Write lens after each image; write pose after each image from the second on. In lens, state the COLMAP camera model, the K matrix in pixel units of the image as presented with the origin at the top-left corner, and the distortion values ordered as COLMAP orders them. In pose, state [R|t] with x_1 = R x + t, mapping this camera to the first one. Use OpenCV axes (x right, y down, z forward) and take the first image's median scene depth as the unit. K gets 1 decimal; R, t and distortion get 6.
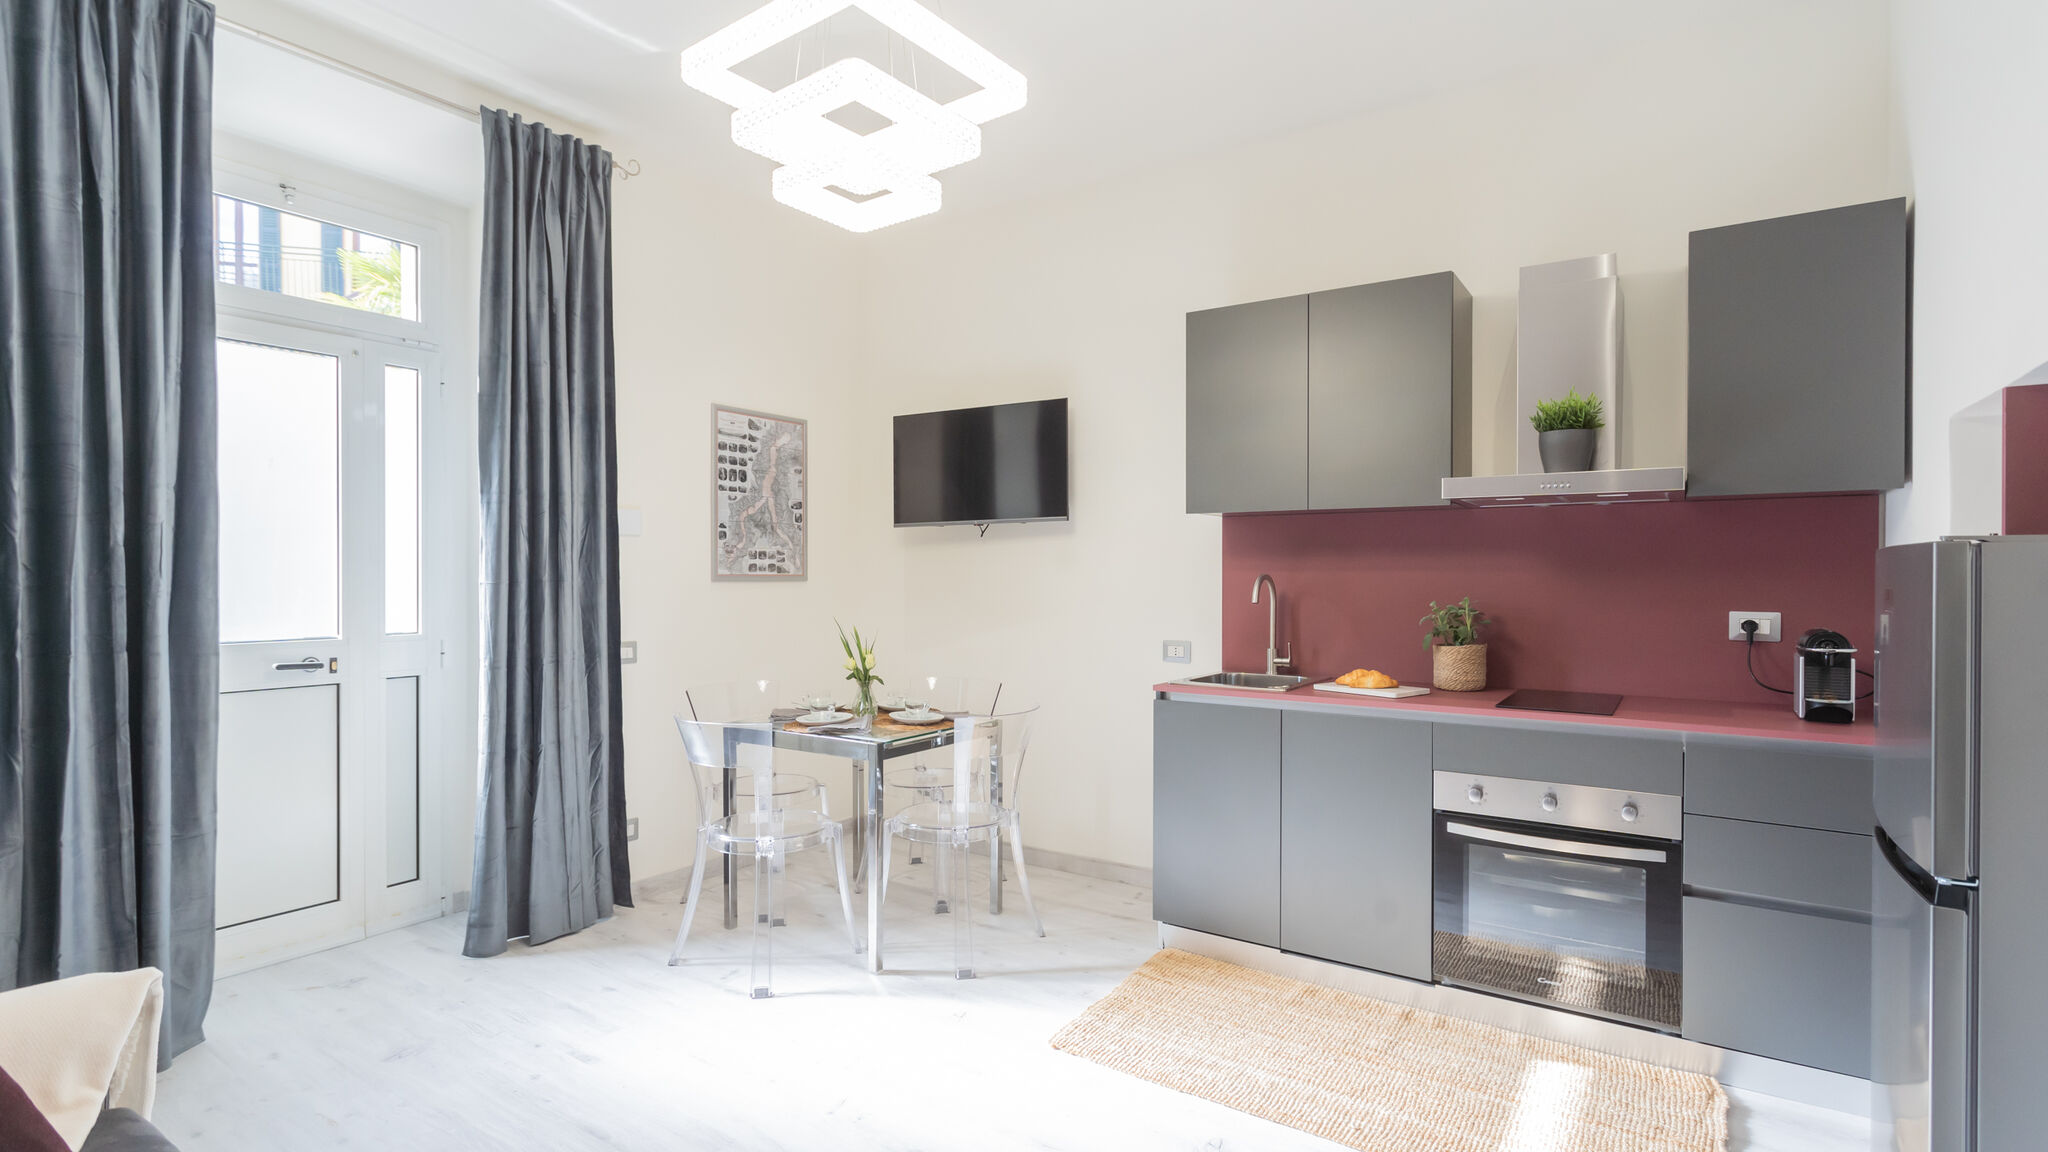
lens RADIAL K [[995.3, 0, 1038.8], [0, 995.3, 582.8], [0, 0, 1]] dist [-0.003652, -0.000206]
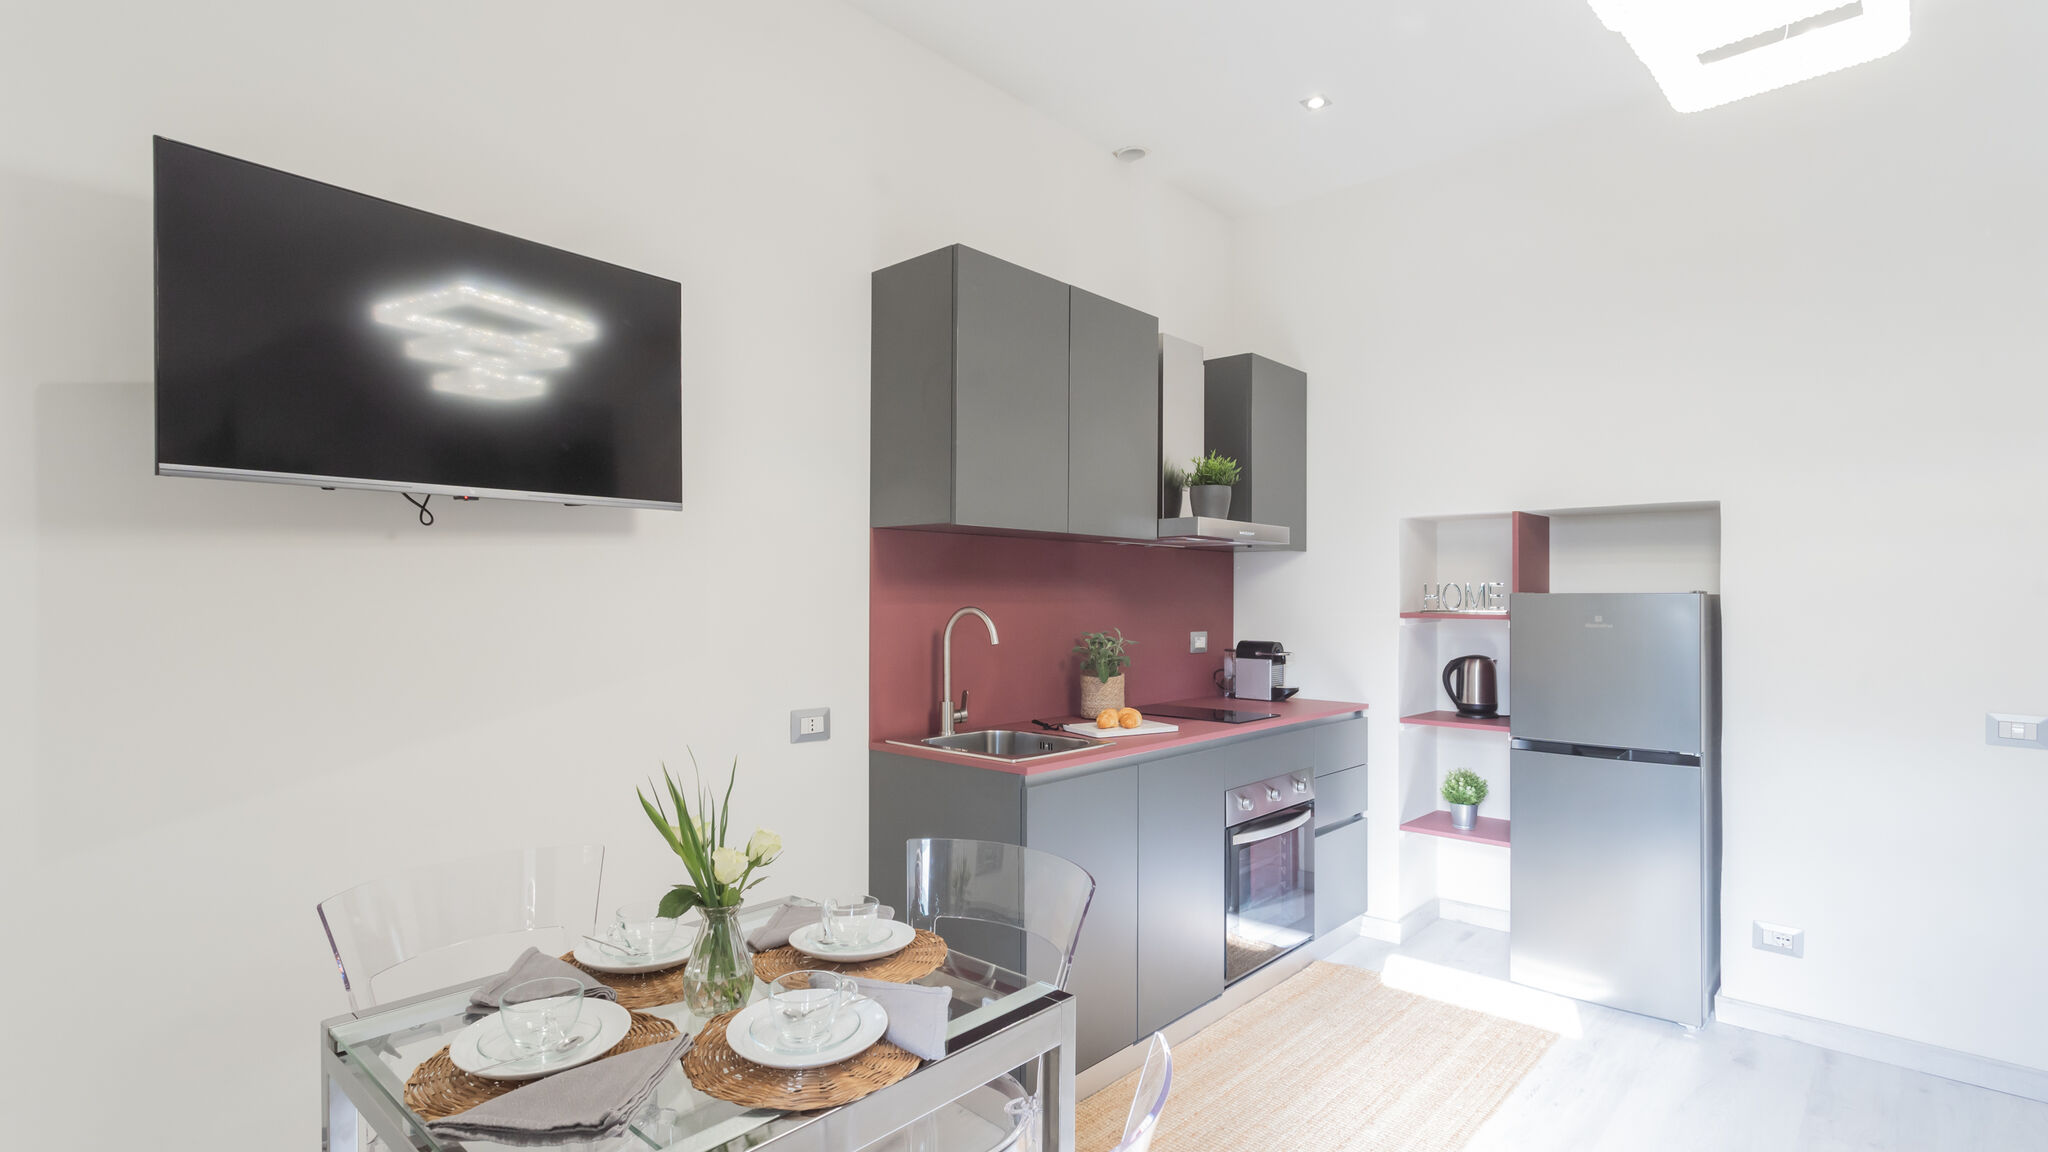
lens RADIAL K [[995.3, 0, 1039.8], [0, 995.3, 580.9], [0, 0, 1]] dist [-0.003652, -0.000206]
pose [[0.125365, 0.010975, 0.992050, -0.483979], [0.003431, 0.999928, -0.011496, -0.017985], [-0.992105, 0.004845, 0.125319, 0.751666]]
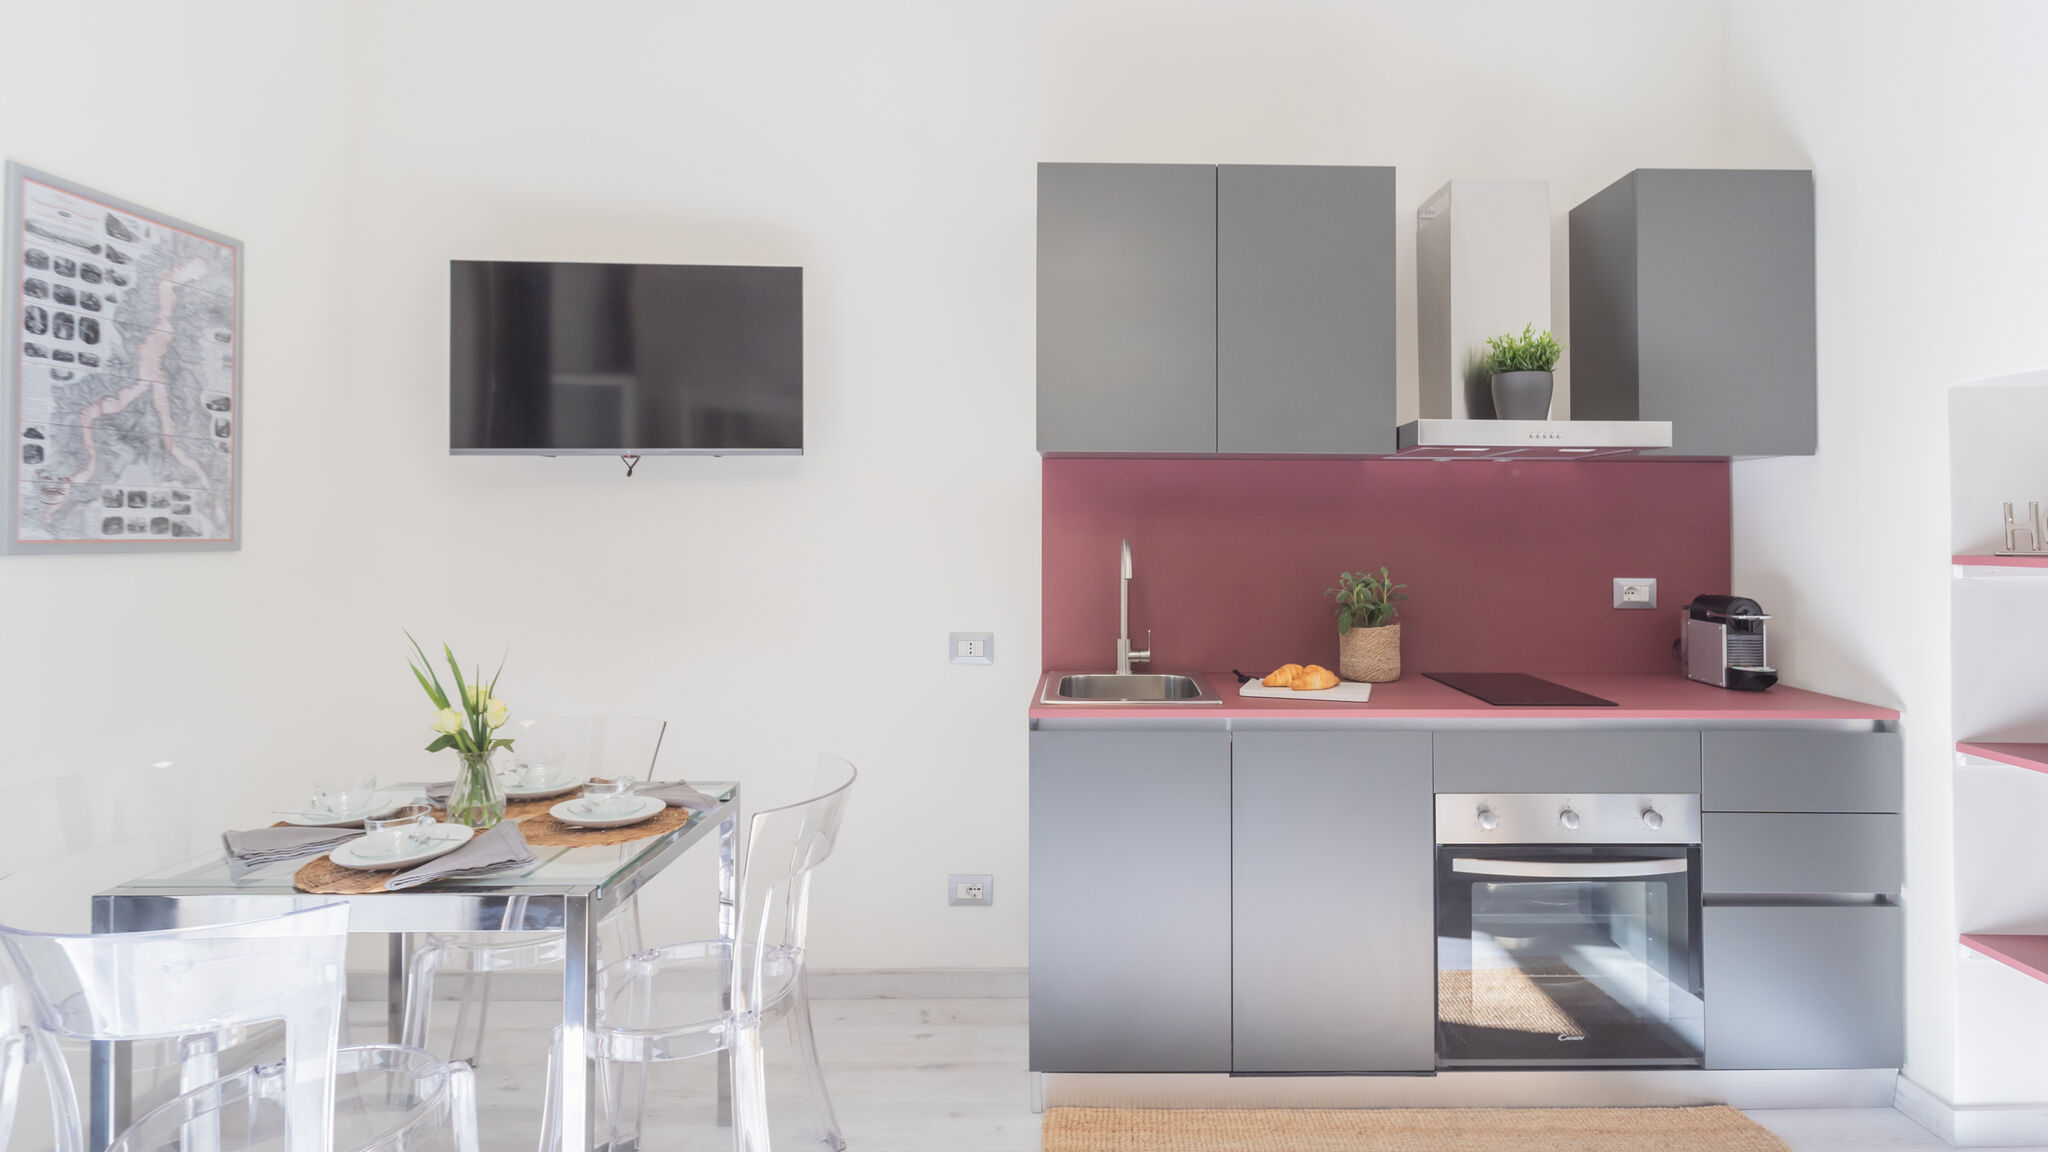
lens RADIAL K [[995.3, 0, 1109.3], [0, 995.3, 517.9], [0, 0, 1]] dist [-0.003652, -0.000206]
pose [[0.817283, 0.008457, 0.576174, -0.183492], [0.002901, 0.999819, -0.018790, -0.009205], [-0.576229, 0.017028, 0.817111, 0.361138]]
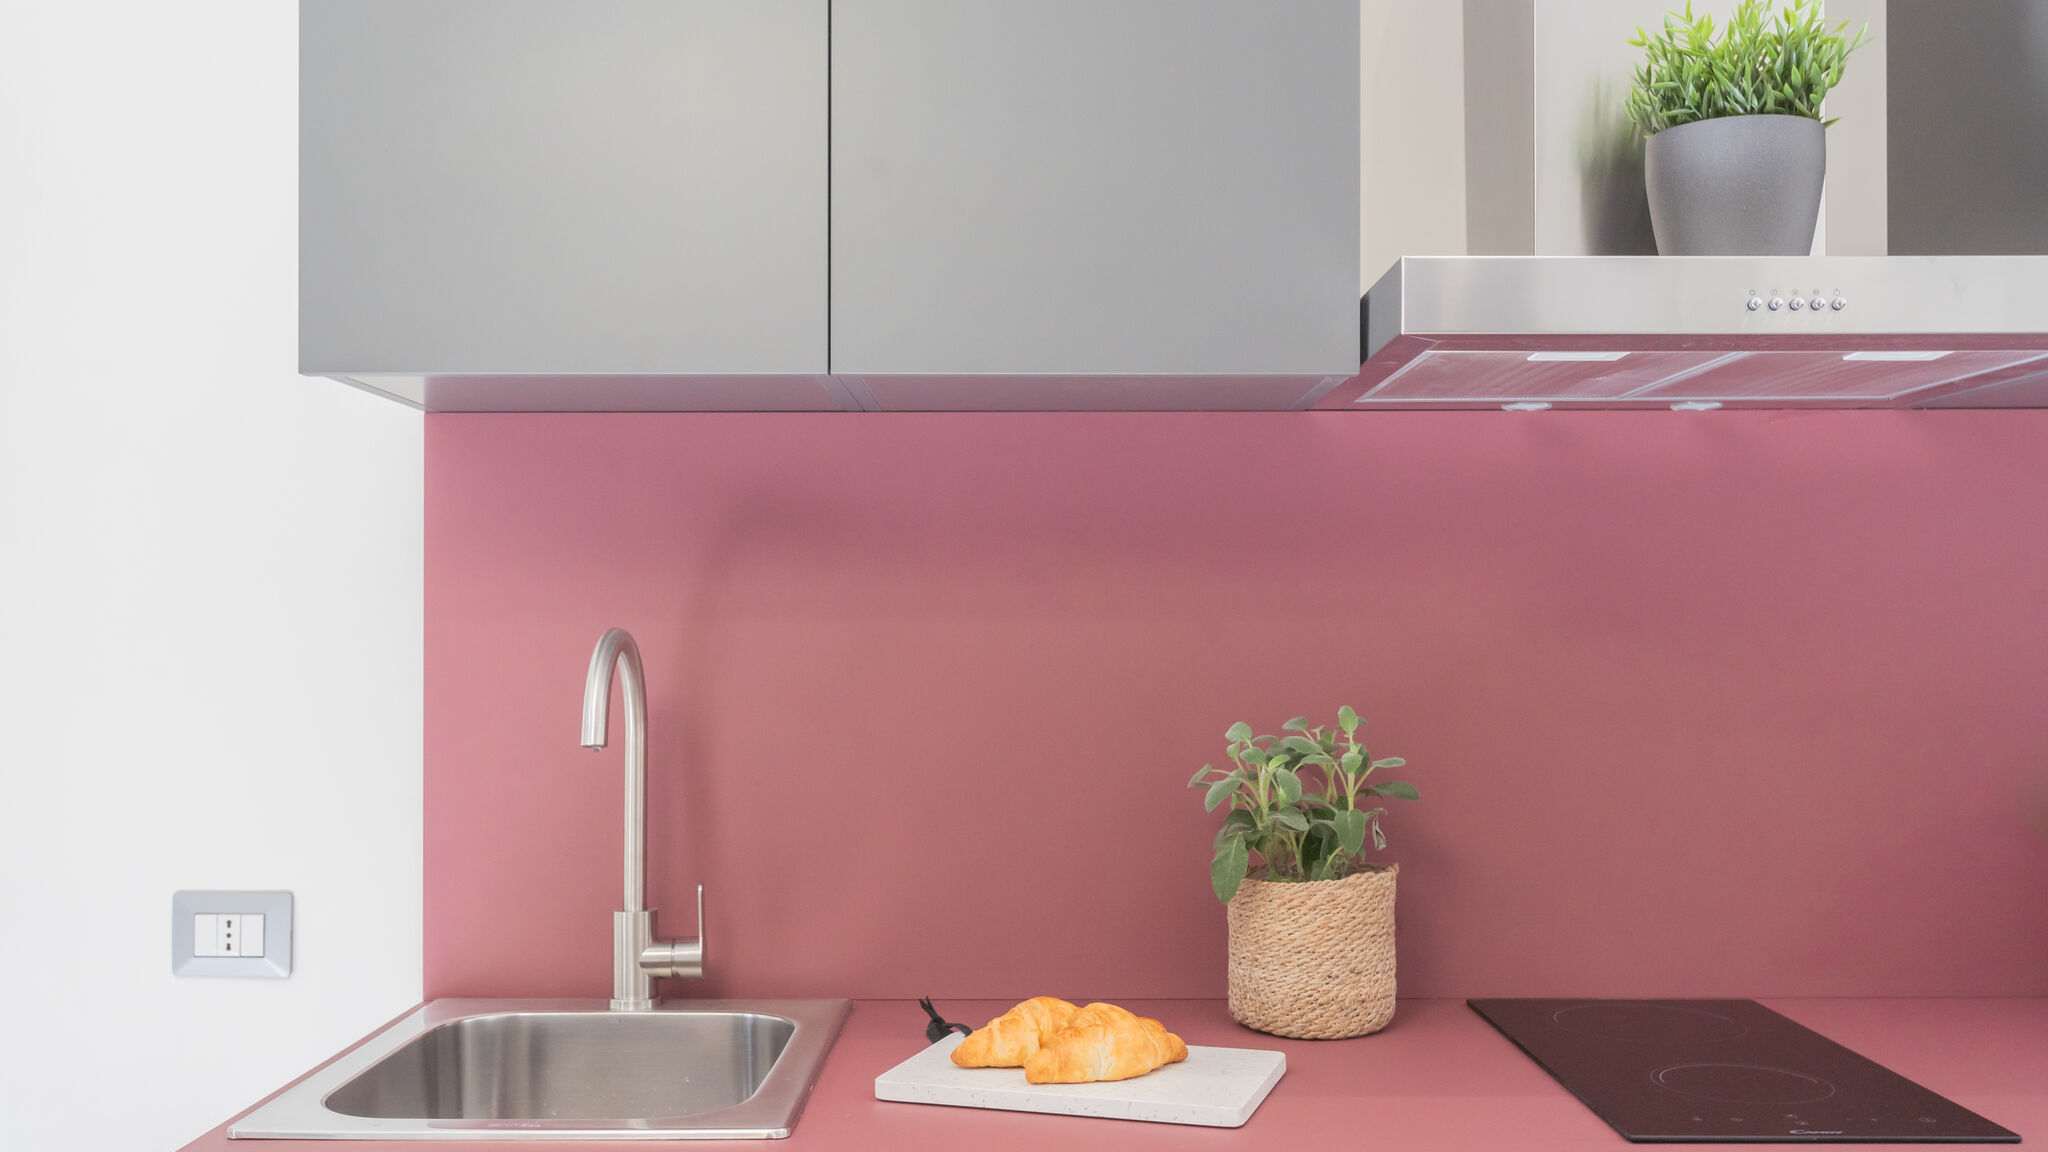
lens RADIAL K [[1858.9, 0, 1015.4], [0, 1858.9, 622.0], [0, 0, 1]] dist [0.017369, -0.029305]
pose [[0.829761, -0.000833, 0.558118, 0.037552], [0.007746, 0.999920, -0.010024, -0.004843], [-0.558065, 0.012641, 0.829701, 0.478026]]
